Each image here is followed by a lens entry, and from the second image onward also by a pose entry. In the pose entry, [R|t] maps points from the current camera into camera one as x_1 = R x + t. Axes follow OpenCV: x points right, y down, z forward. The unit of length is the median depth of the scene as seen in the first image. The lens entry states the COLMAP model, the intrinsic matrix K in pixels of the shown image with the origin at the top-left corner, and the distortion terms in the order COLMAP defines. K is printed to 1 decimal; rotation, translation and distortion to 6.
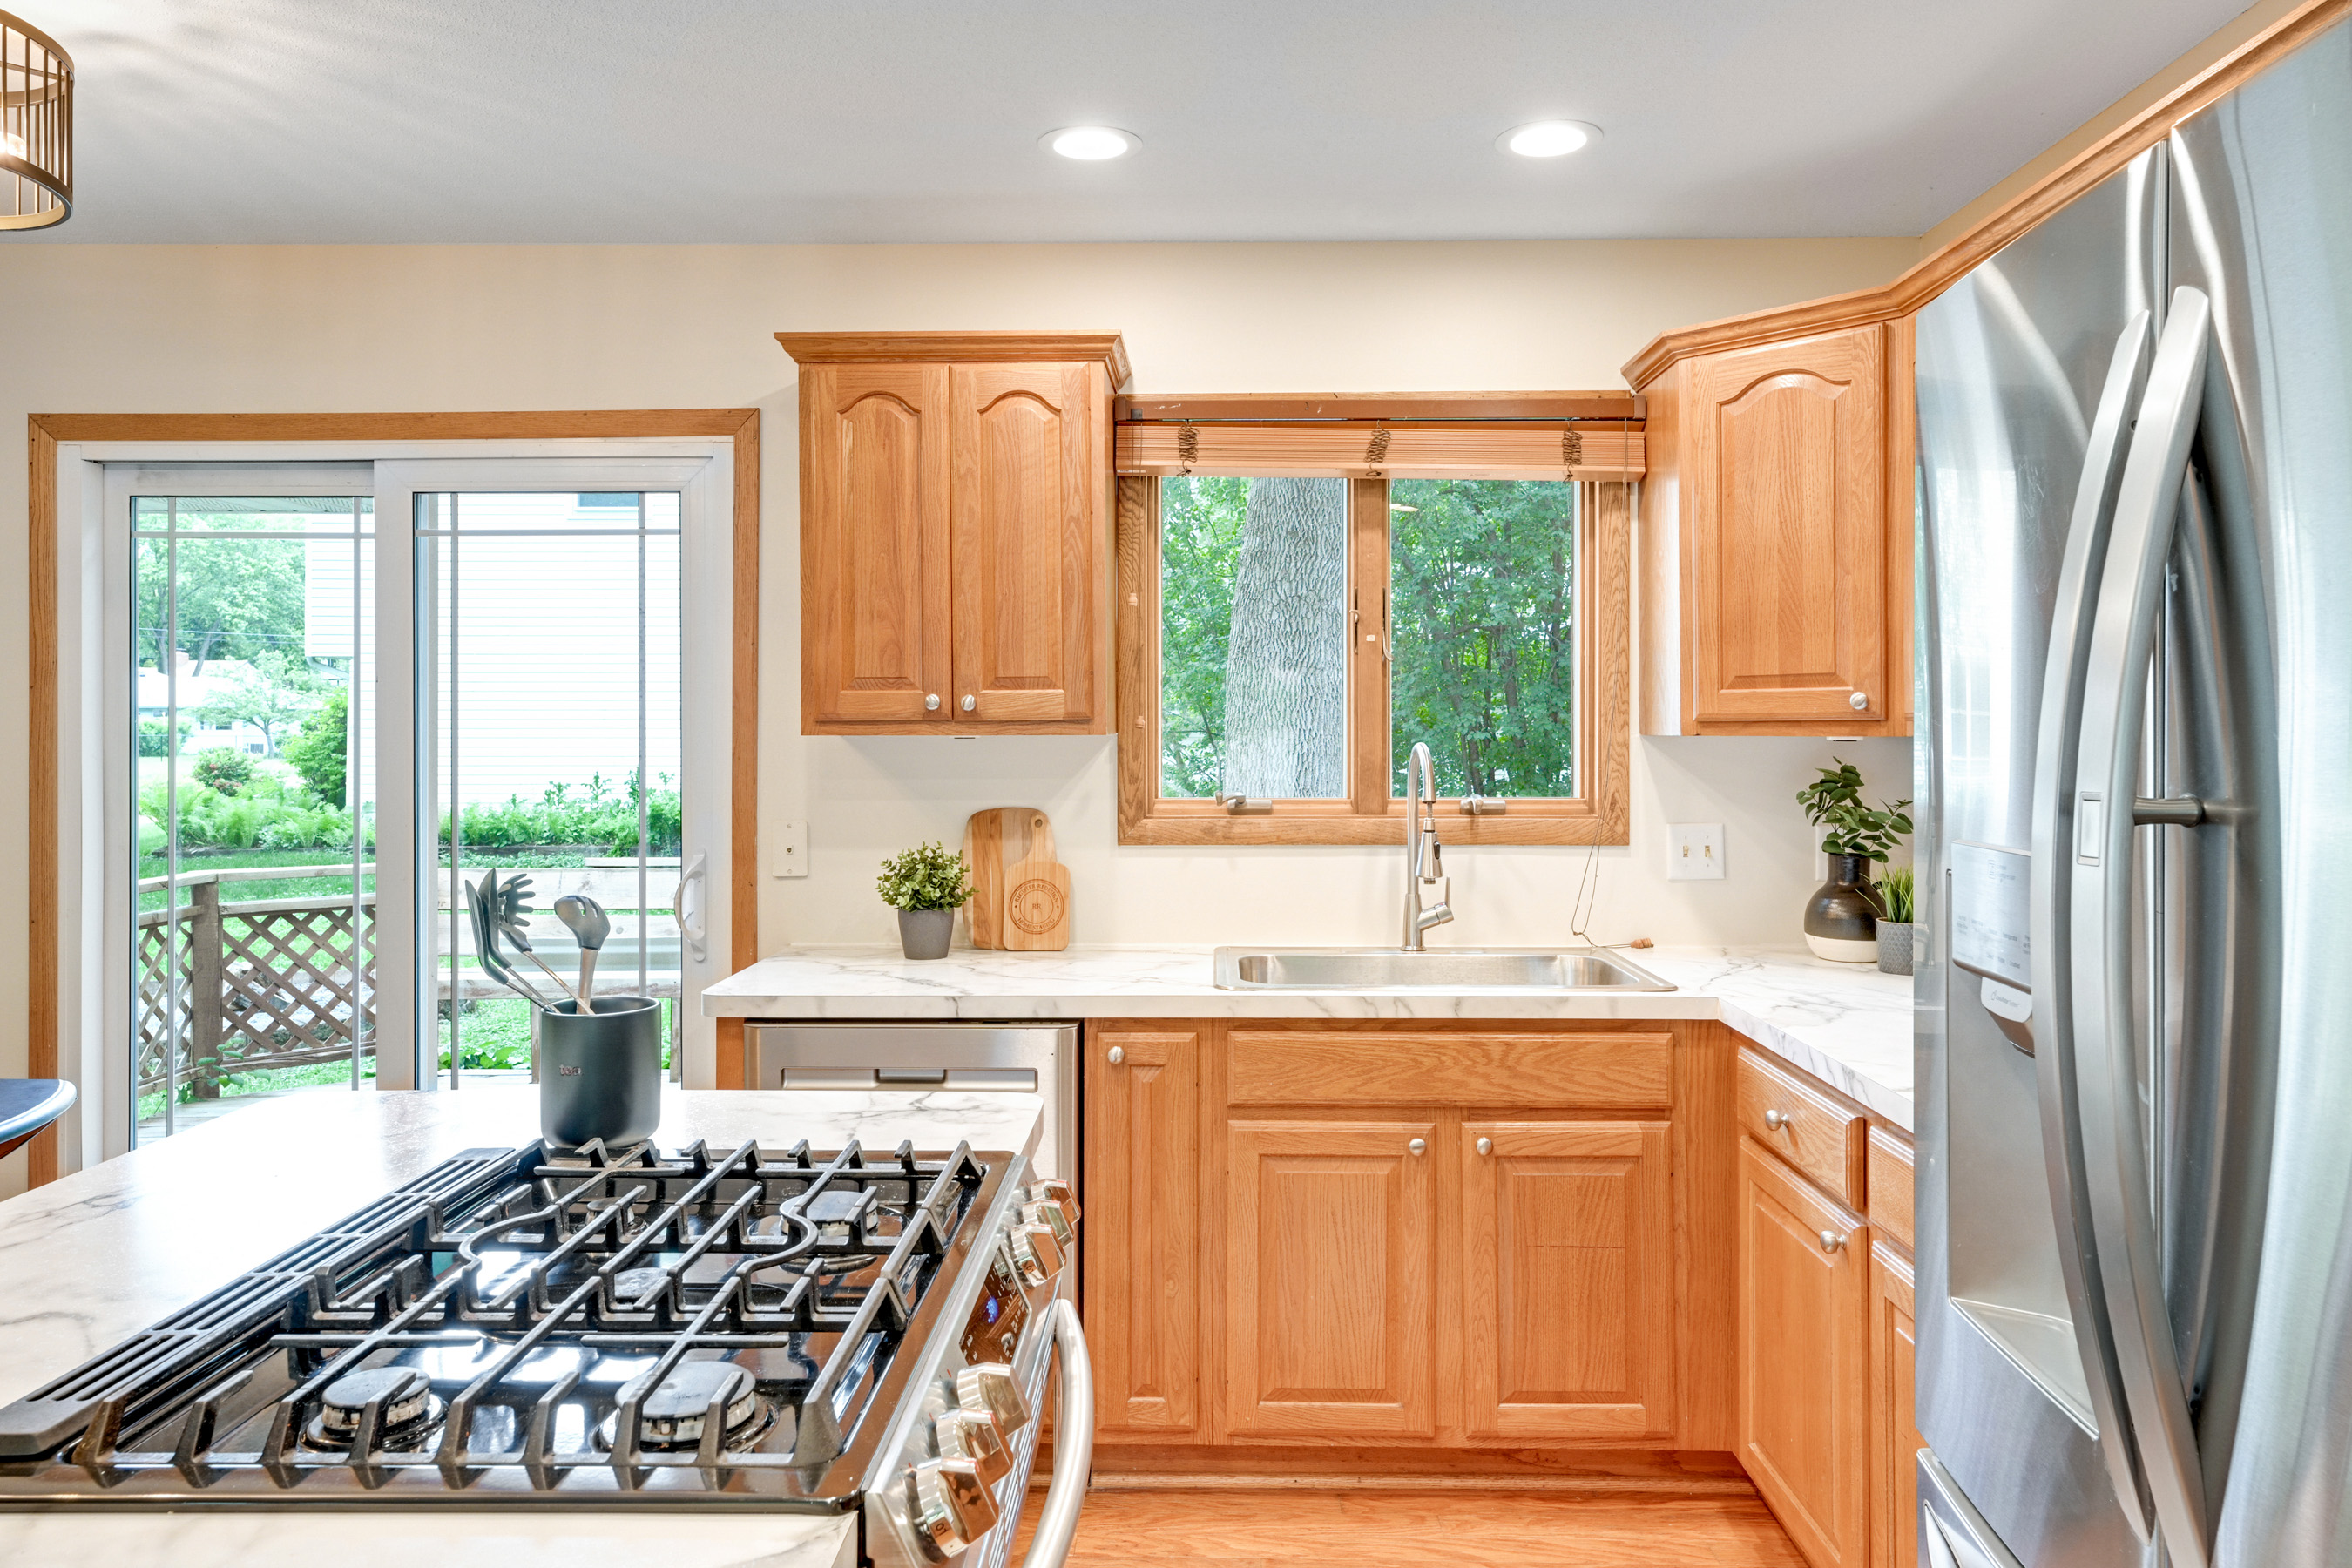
lens RADIAL K [[1525.3, 0, 1202.5], [0, 1525.3, 724.8], [0, 0, 1]] dist [0.004052, 0.000370]
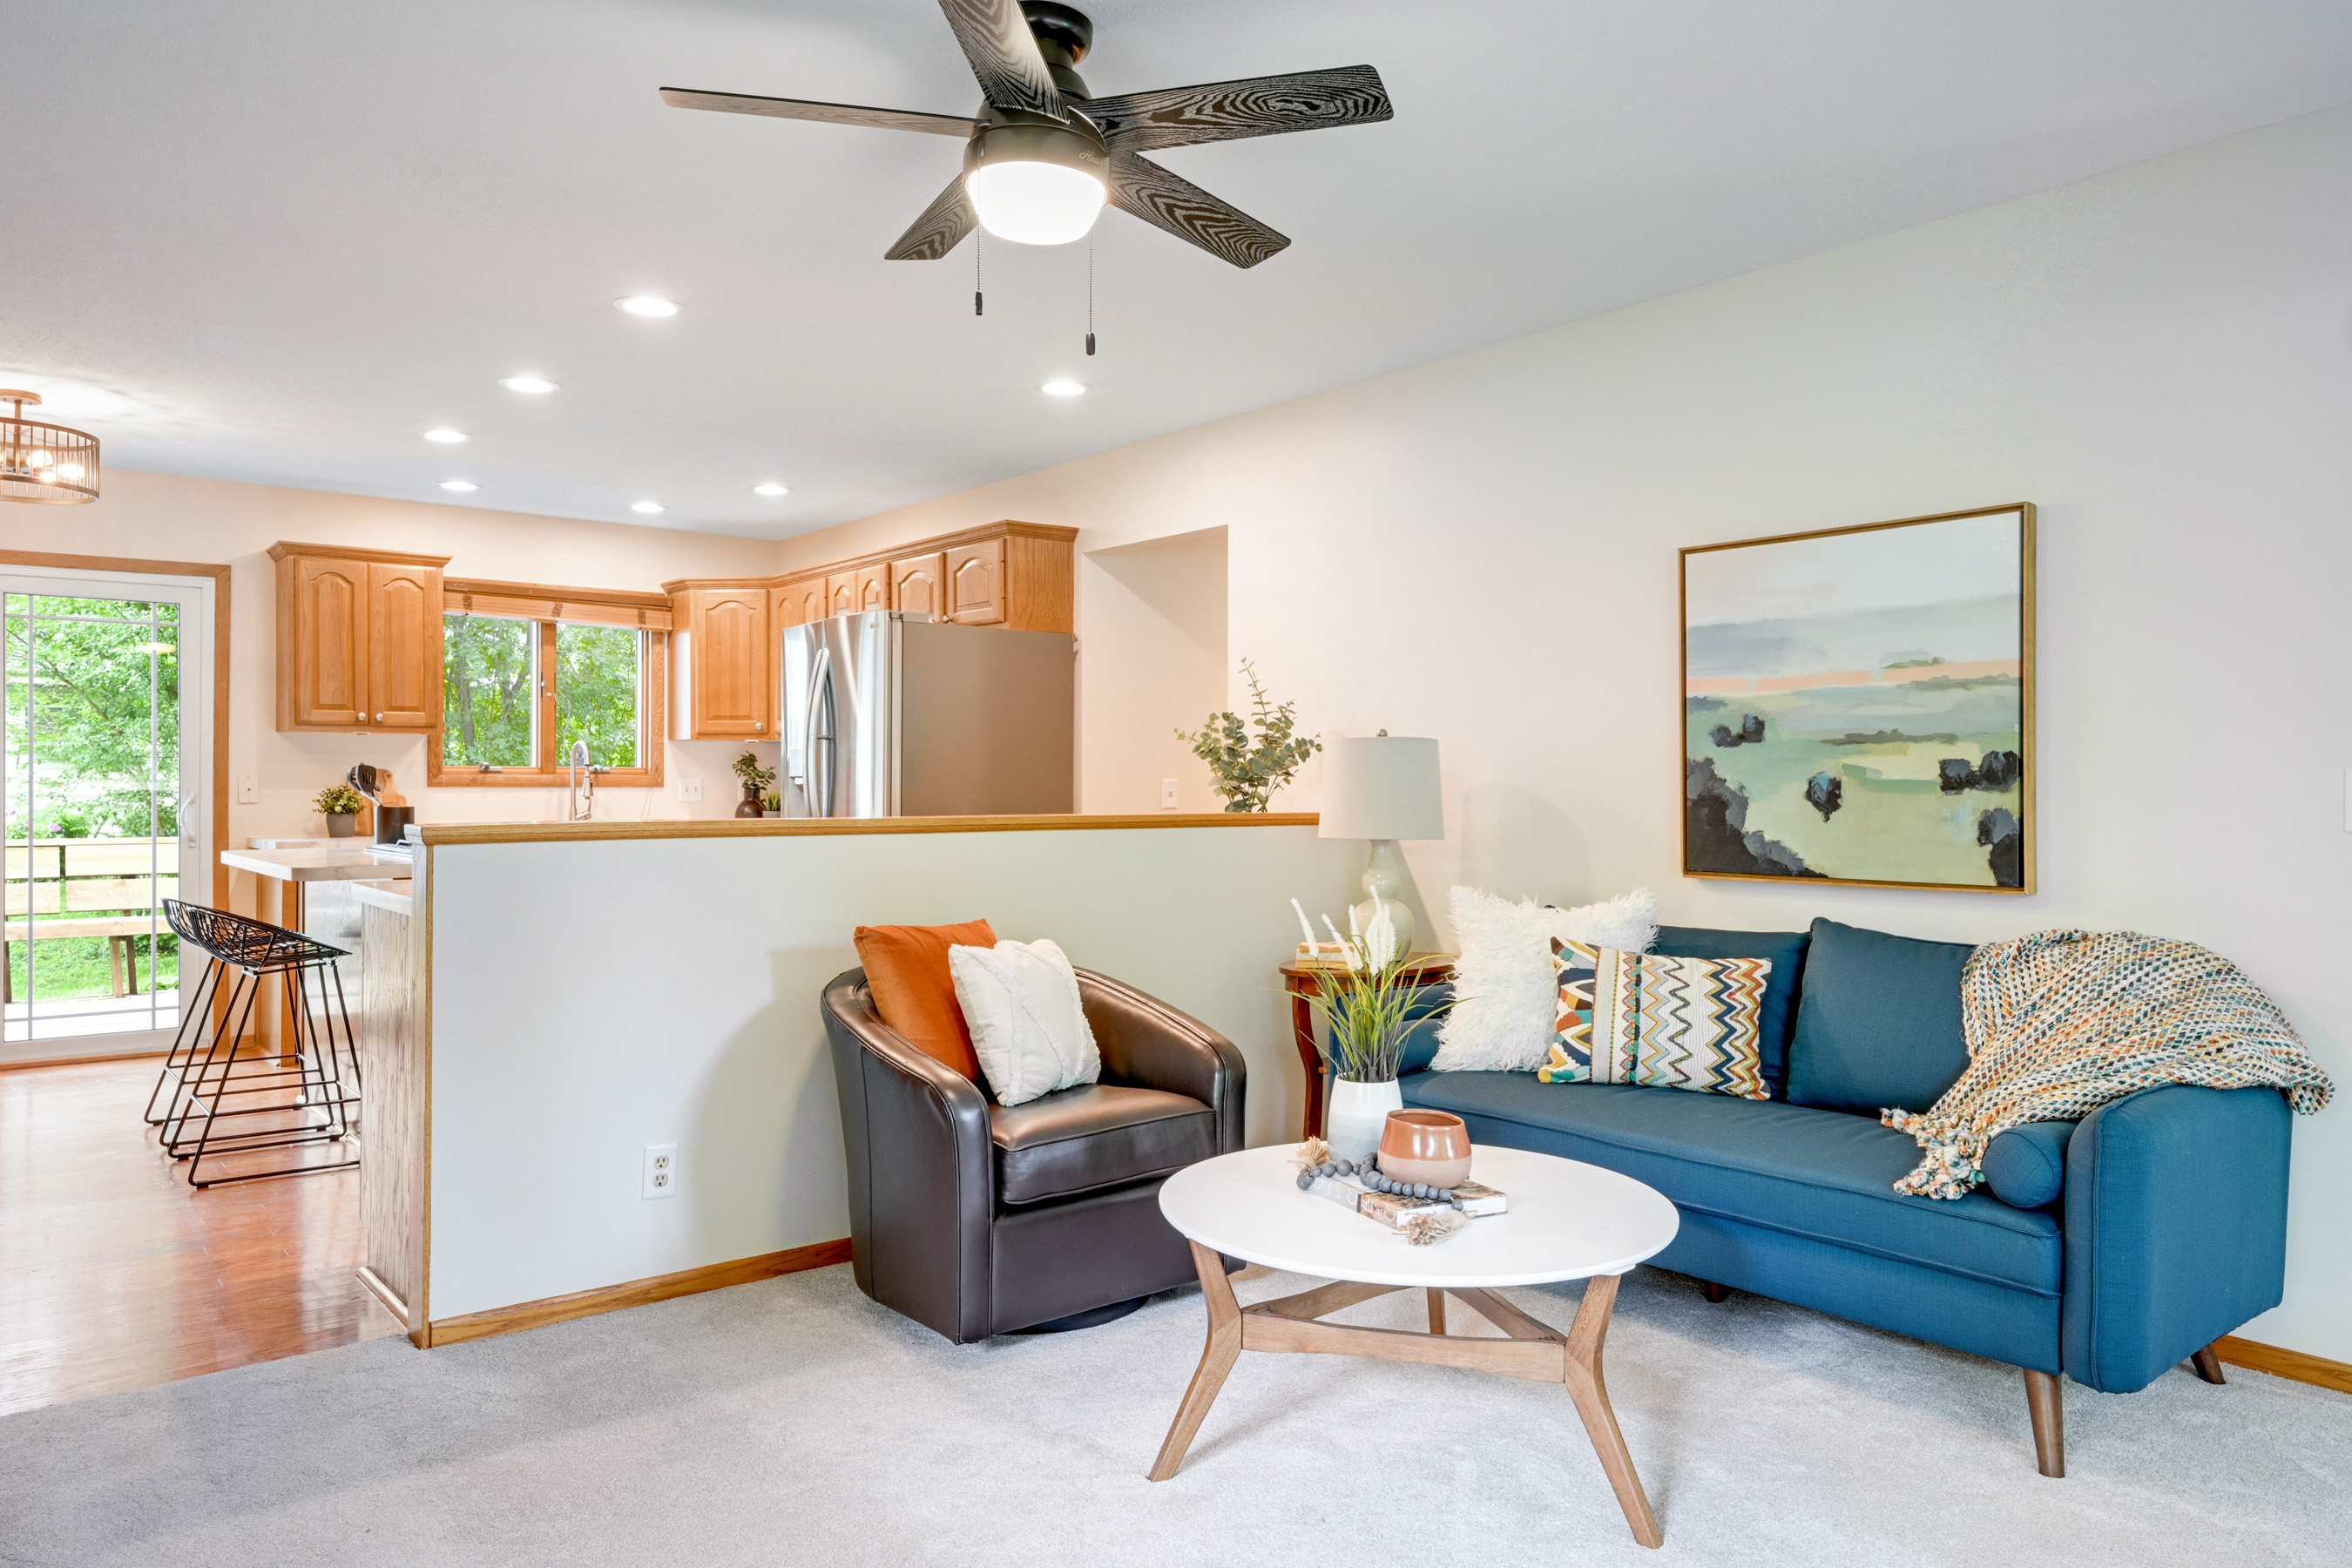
lens RADIAL K [[1598.7, 0, 1178.0], [0, 1598.7, 784.7], [0, 0, 1]] dist [0.001441, 0.000018]
pose [[0.770076, 0.003866, 0.637941, -0.718515], [-0.005272, 0.999986, 0.000303, 0.074529], [-0.637930, -0.003596, 0.770086, -1.480428]]
